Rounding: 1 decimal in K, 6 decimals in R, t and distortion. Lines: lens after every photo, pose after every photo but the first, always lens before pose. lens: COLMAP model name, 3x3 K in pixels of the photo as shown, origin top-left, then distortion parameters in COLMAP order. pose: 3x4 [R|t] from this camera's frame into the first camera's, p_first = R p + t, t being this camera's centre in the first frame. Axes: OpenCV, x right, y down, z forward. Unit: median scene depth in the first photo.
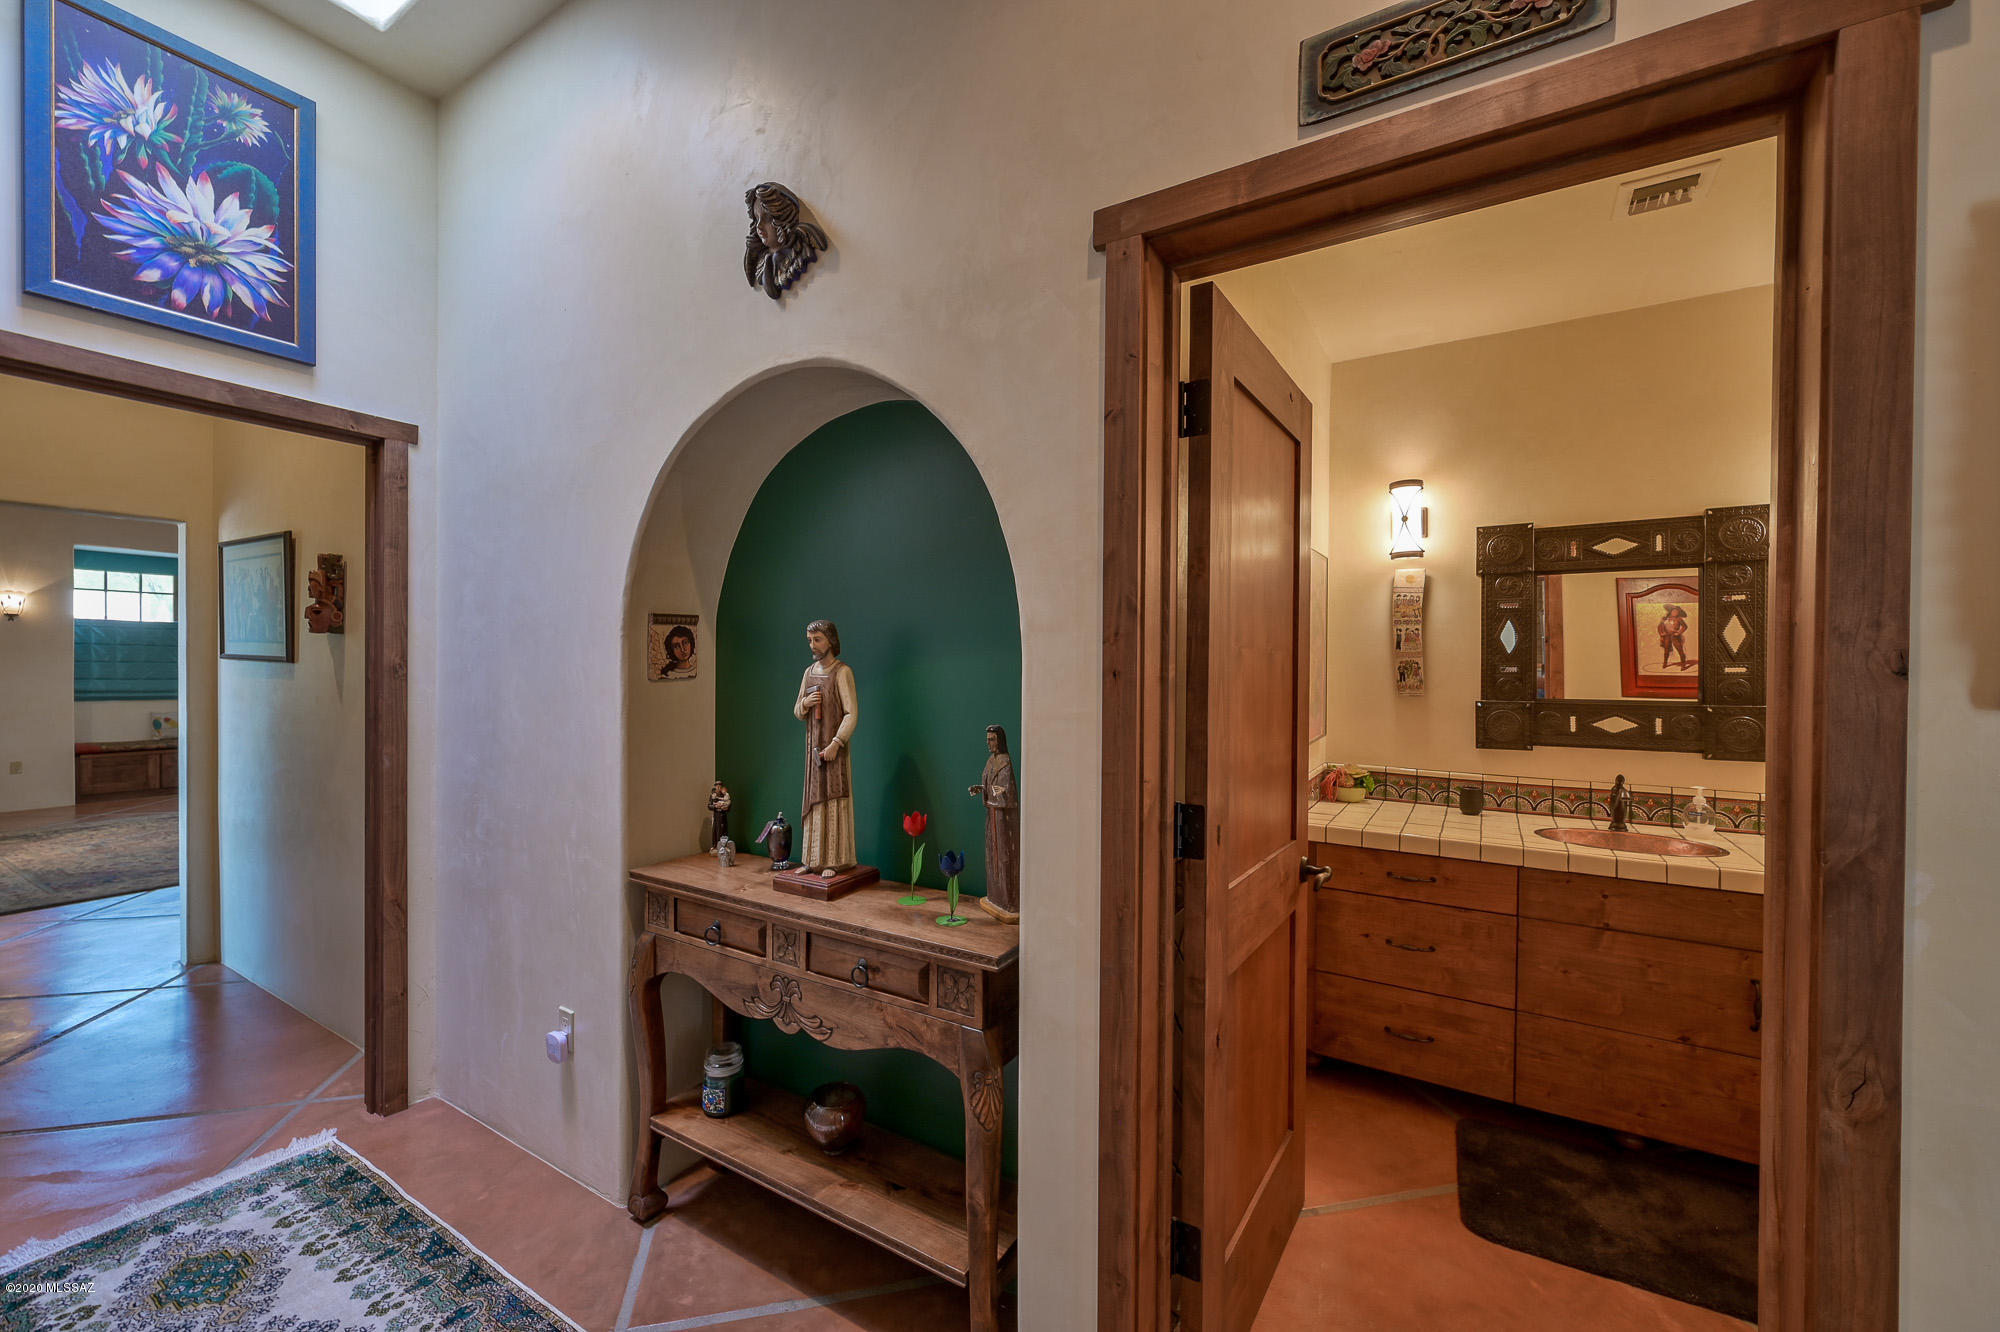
lens RADIAL K [[789.7, 0, 1008.5], [0, 789.7, 671.7], [0, 0, 1]] dist [-0.001224, -0.000441]
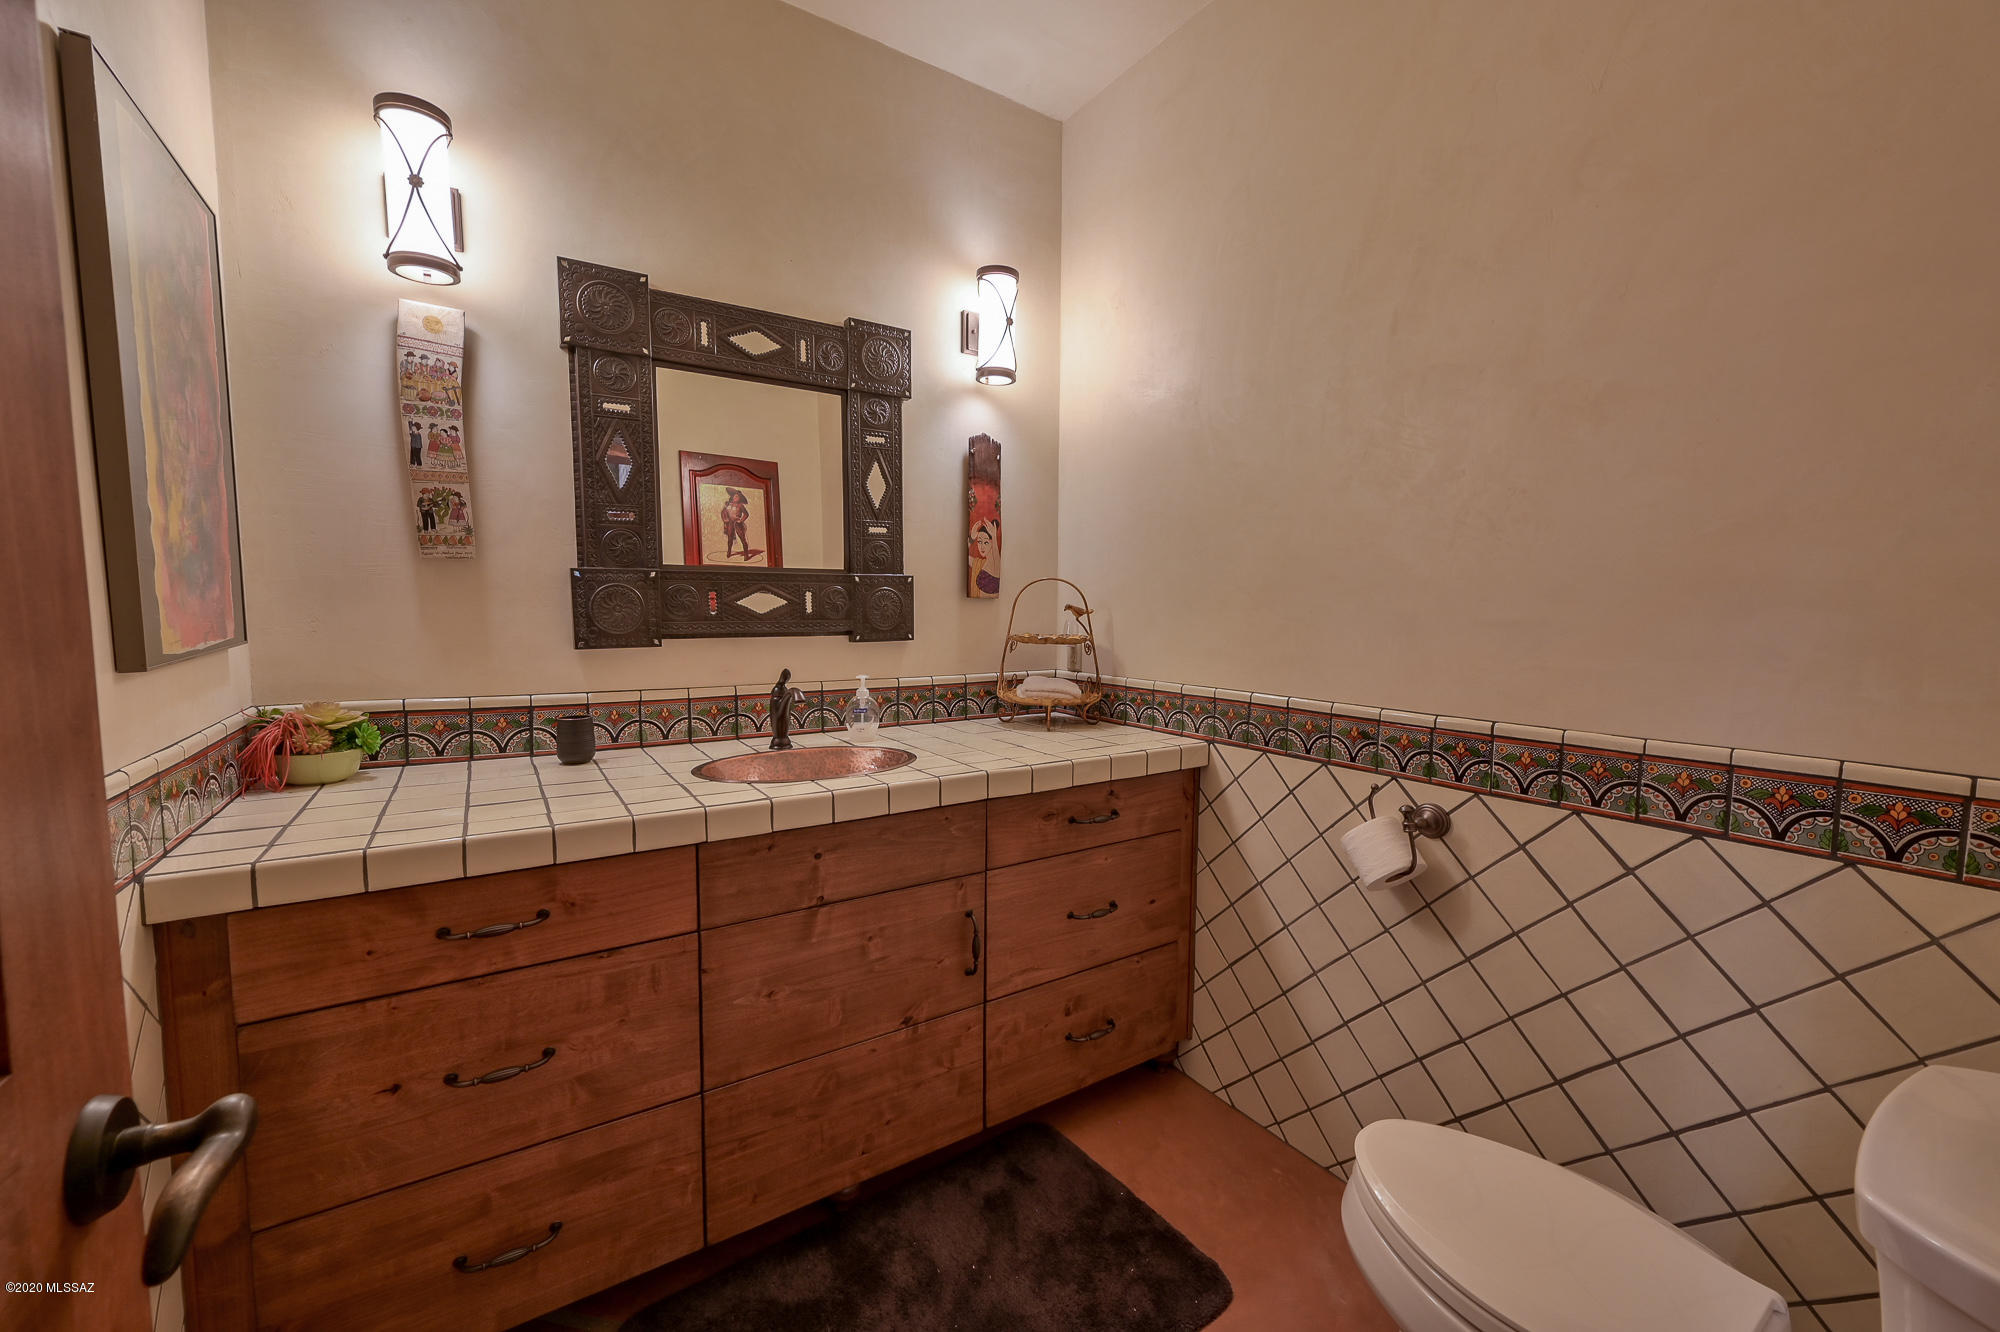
lens RADIAL K [[794.9, 0, 1000.0], [0, 794.9, 666.0], [0, 0, 1]] dist [0.000629, 0.000203]
pose [[0.431330, -0.077287, 0.898878, 0.205148], [0.002452, 0.996421, 0.084497, 0.062749], [-0.902191, -0.034243, 0.429976, 0.479807]]
